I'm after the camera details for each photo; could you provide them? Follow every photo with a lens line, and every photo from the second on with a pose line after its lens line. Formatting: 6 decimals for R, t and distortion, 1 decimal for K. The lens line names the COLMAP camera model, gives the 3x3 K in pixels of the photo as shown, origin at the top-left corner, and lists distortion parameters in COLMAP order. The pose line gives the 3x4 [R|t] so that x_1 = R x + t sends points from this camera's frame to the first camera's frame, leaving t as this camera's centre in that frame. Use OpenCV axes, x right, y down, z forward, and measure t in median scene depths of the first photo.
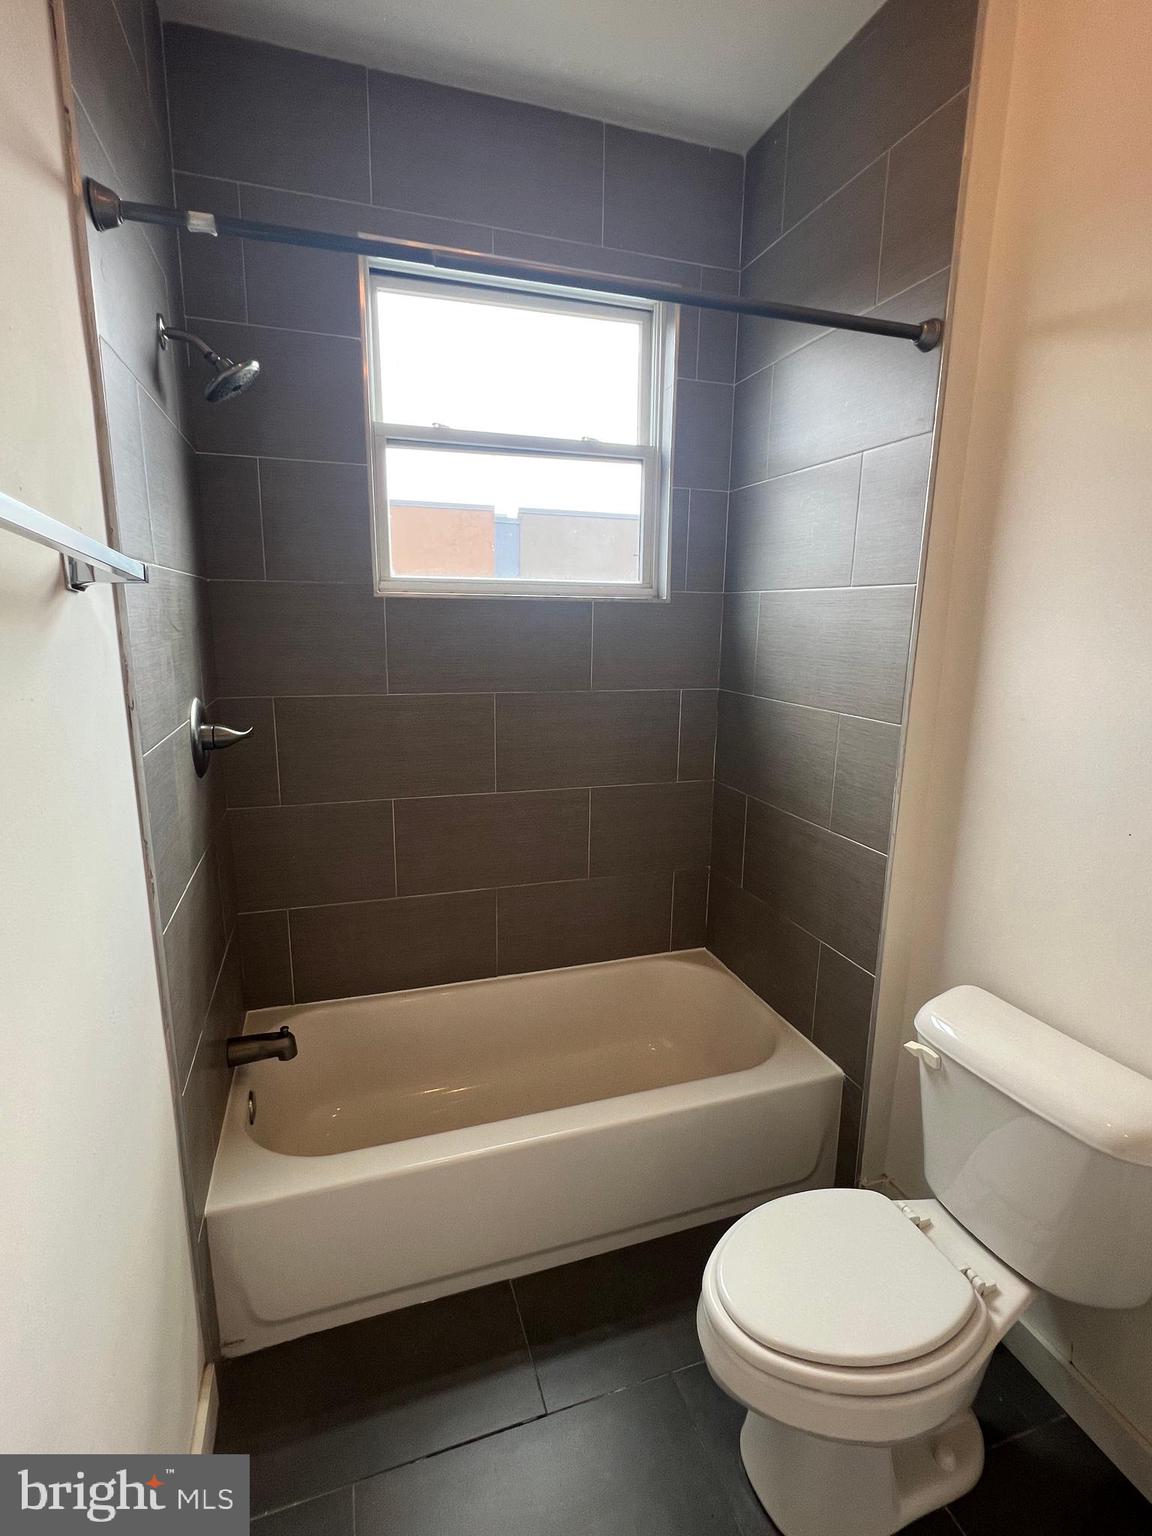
lens RADIAL K [[728.3, 0, 576.0], [0, 728.3, 768.0], [0, 0, 1]] dist [-0.000058, 0.000325]
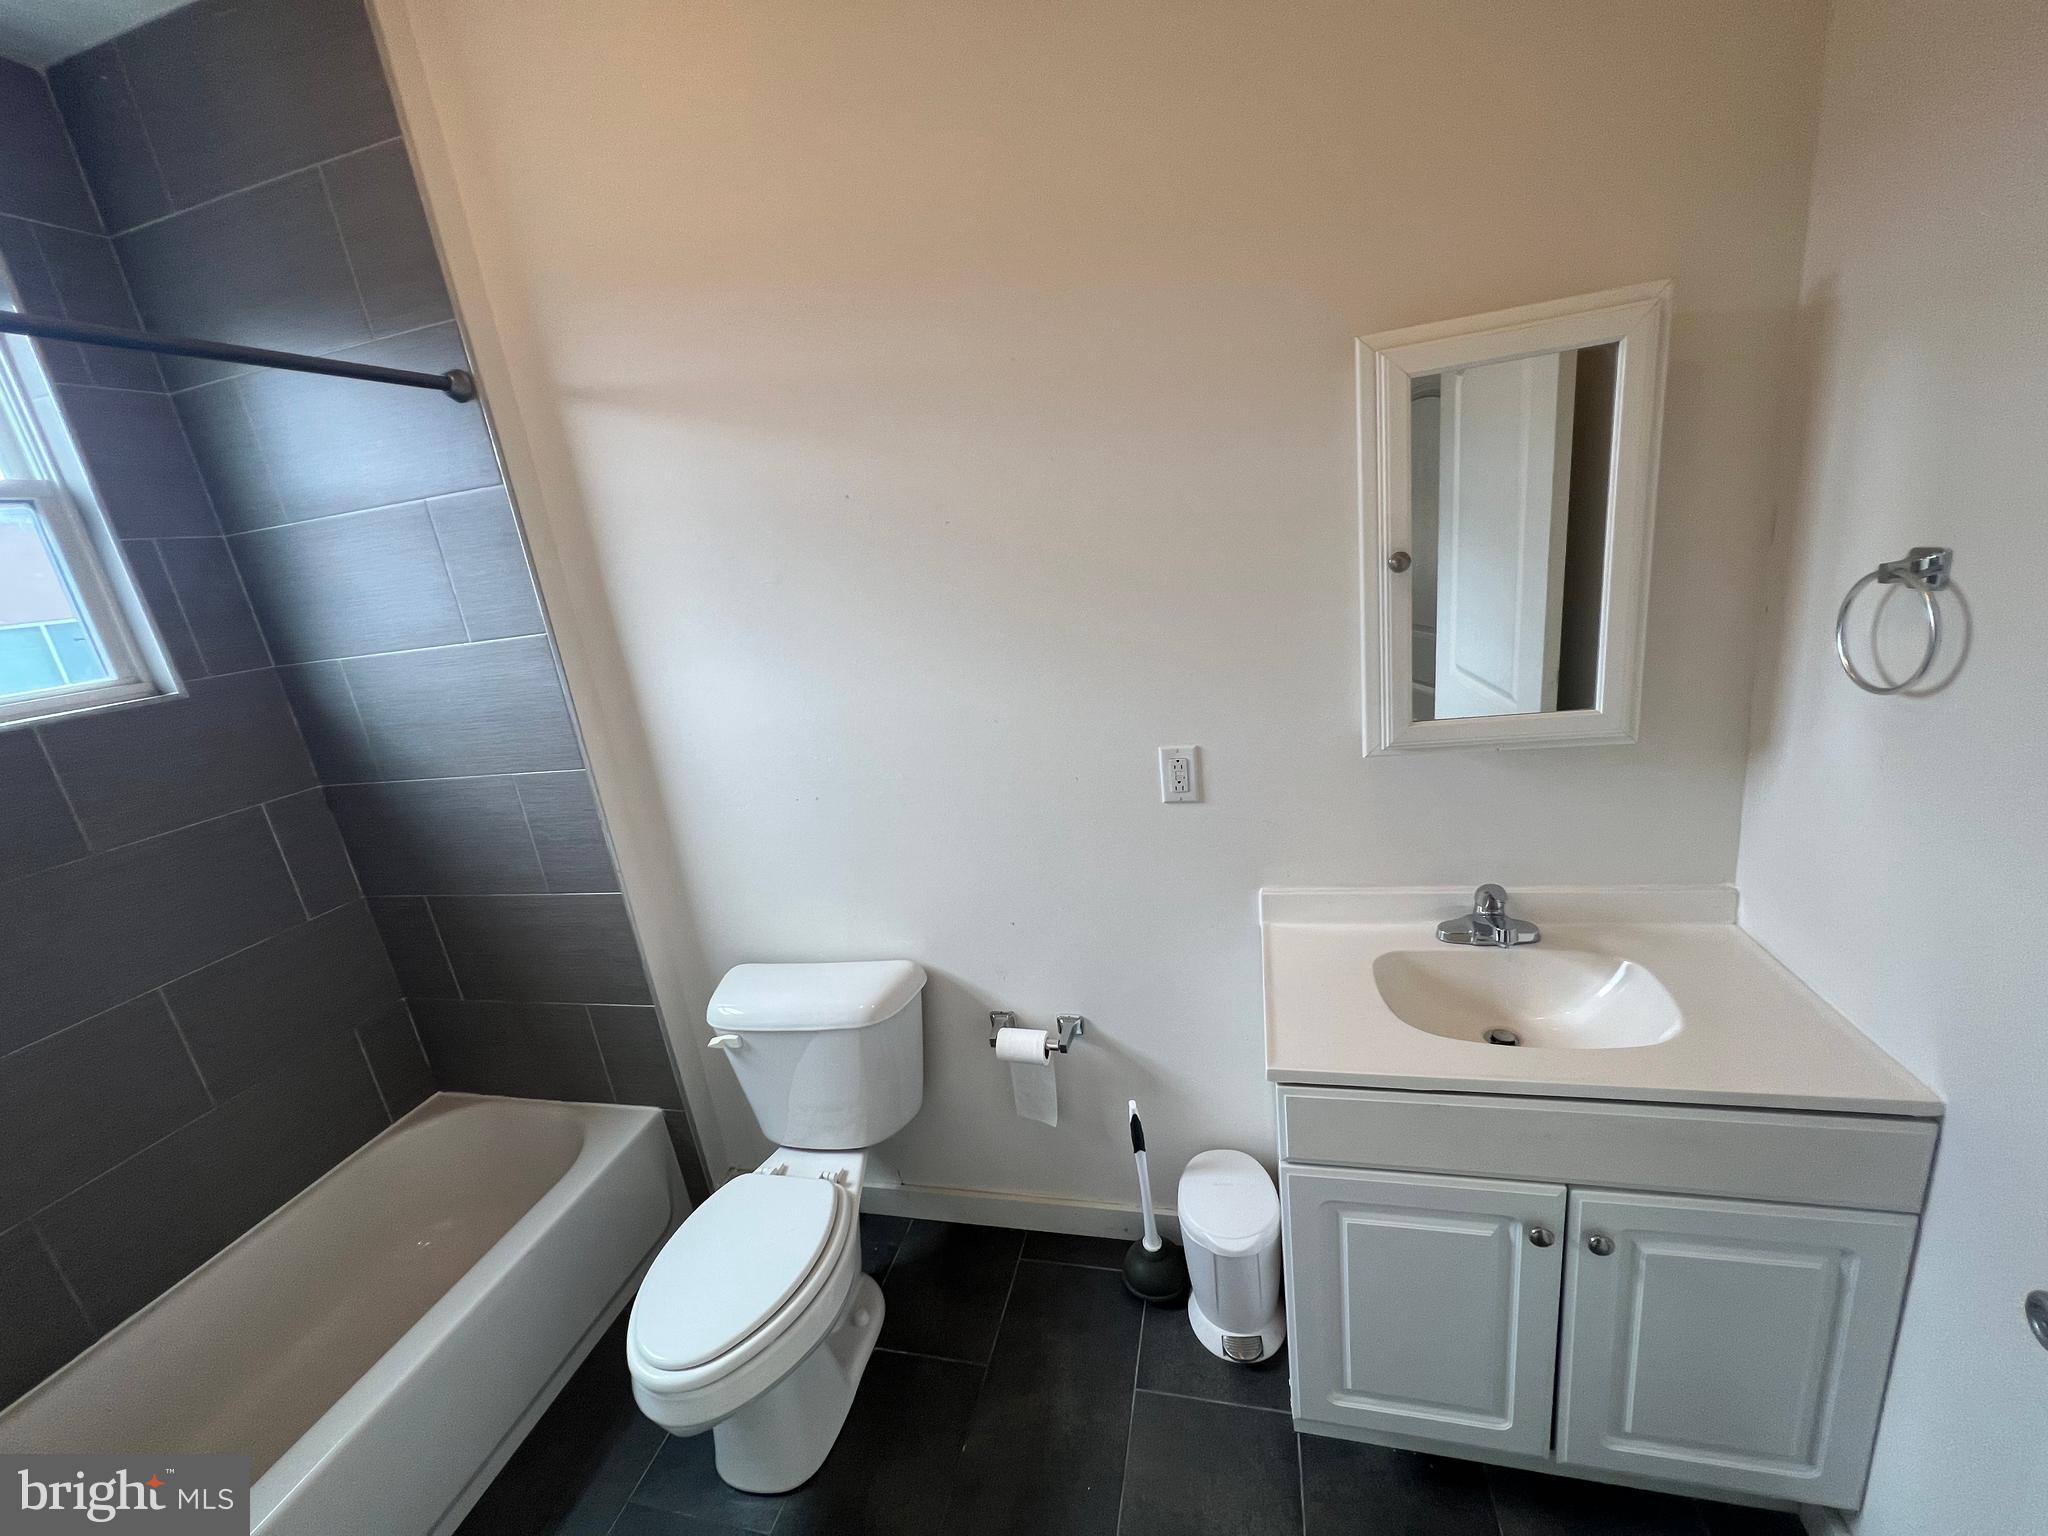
lens RADIAL K [[817.5, 0, 1024.0], [0, 817.5, 768.0], [0, 0, 1]] dist [-0.001517, -0.000054]
pose [[0.532359, -0.313699, 0.786249, -0.117408], [0.304057, 0.937680, 0.168244, -0.065486], [-0.790028, 0.149498, 0.594564, -0.149670]]
